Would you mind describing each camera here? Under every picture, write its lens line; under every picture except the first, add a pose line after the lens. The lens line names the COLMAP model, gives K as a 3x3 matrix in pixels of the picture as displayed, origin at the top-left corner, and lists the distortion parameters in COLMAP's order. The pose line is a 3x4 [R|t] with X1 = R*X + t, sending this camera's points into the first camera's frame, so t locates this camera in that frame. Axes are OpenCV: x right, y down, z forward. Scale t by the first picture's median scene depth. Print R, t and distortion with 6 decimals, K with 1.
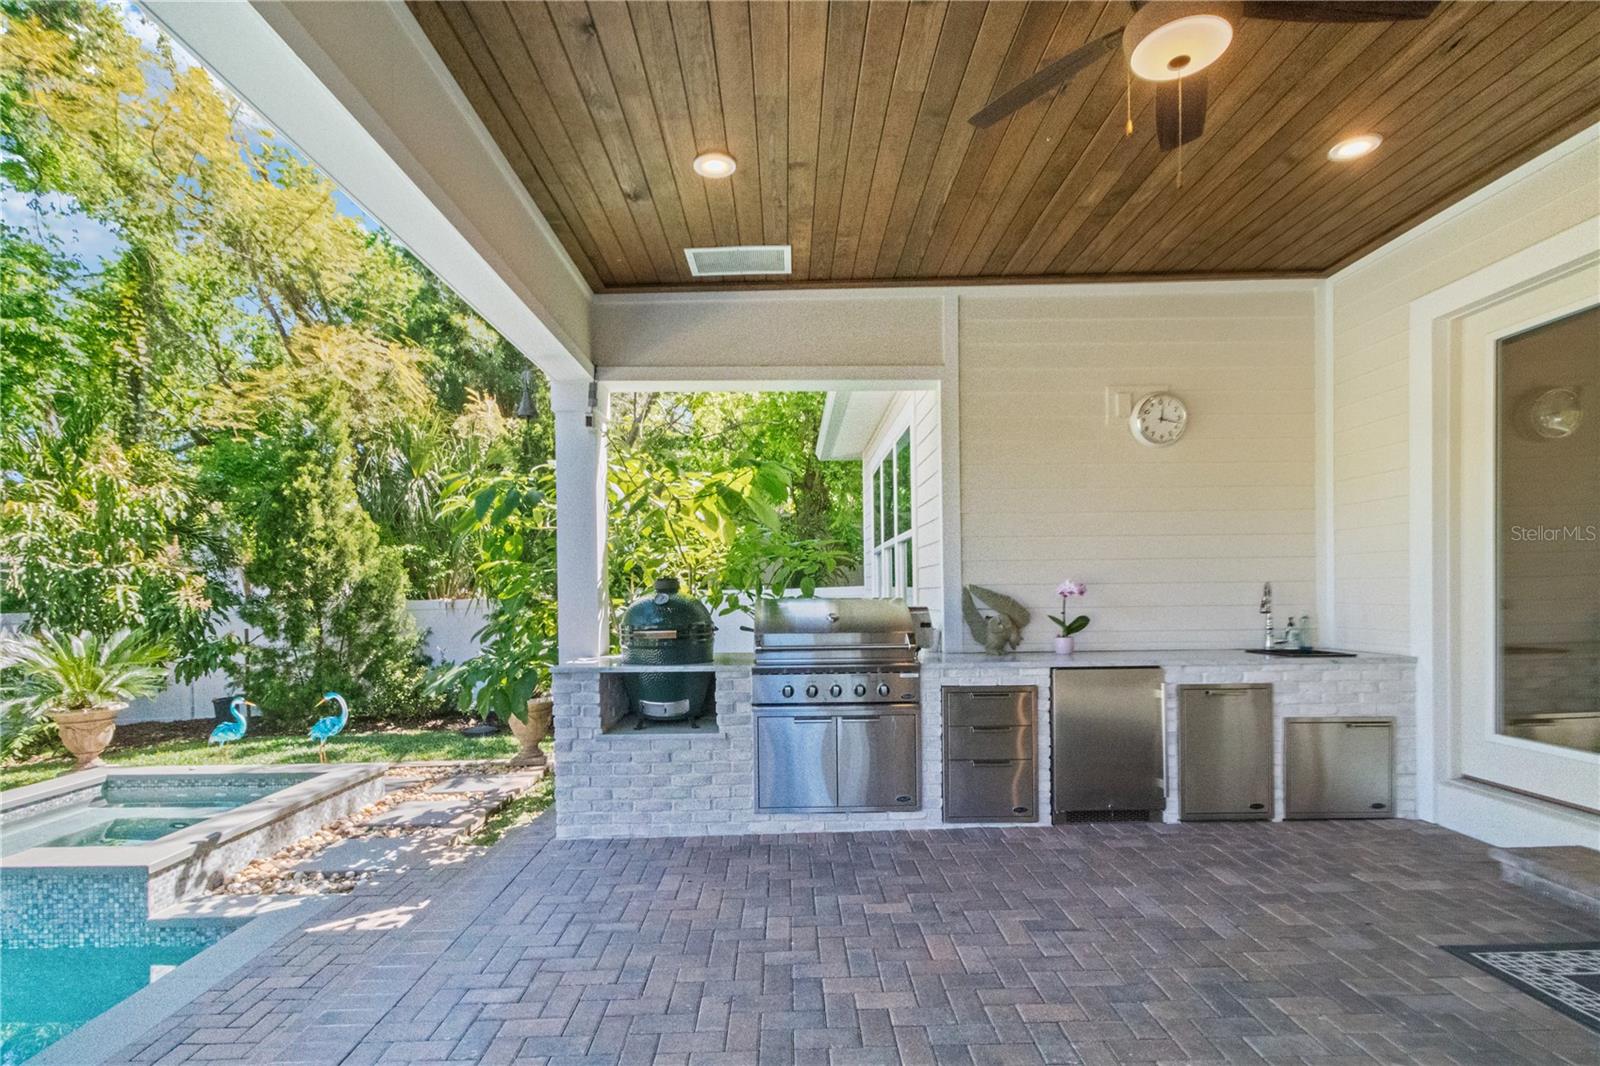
lens RADIAL K [[768.7, 0, 777.3], [0, 768.7, 604.0], [0, 0, 1]] dist [-0.000829, 0.000574]
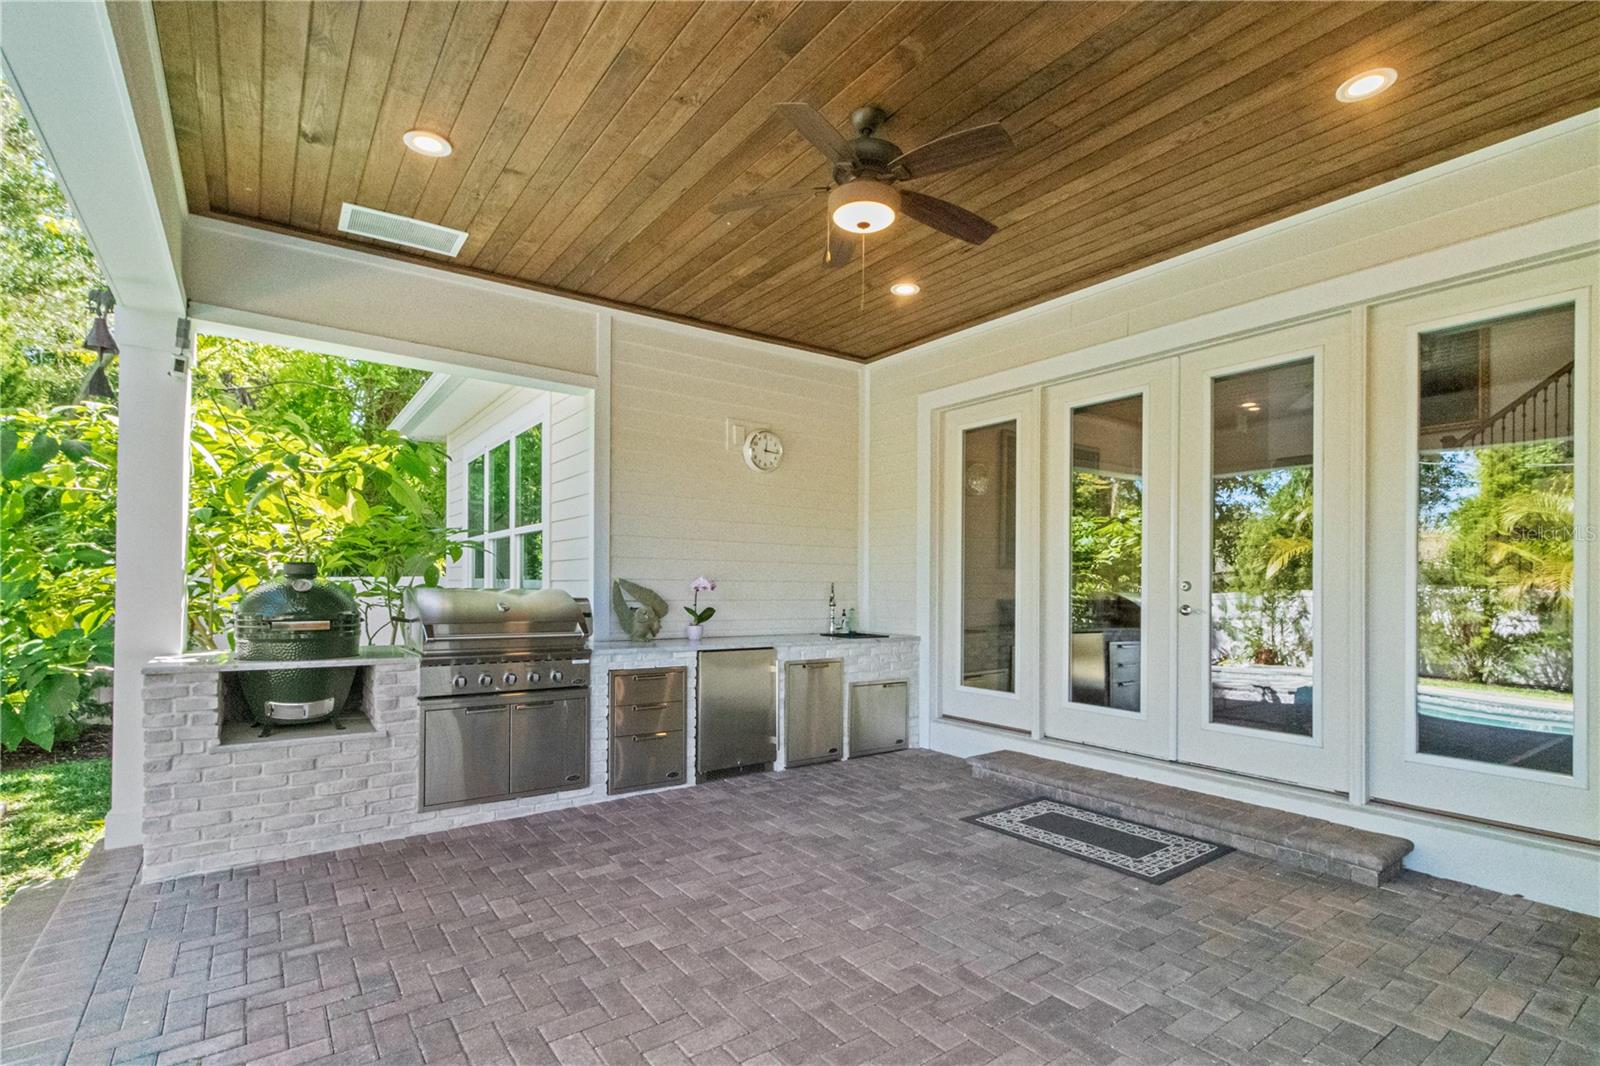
lens RADIAL K [[767.8, 0, 799.7], [0, 767.8, 578.3], [0, 0, 1]] dist [-0.000643, 0.000567]
pose [[0.808783, 0.027628, 0.587457, -0.213567], [-0.012125, 0.999467, -0.030312, 0.005416], [-0.587982, 0.017393, 0.808687, -0.049889]]
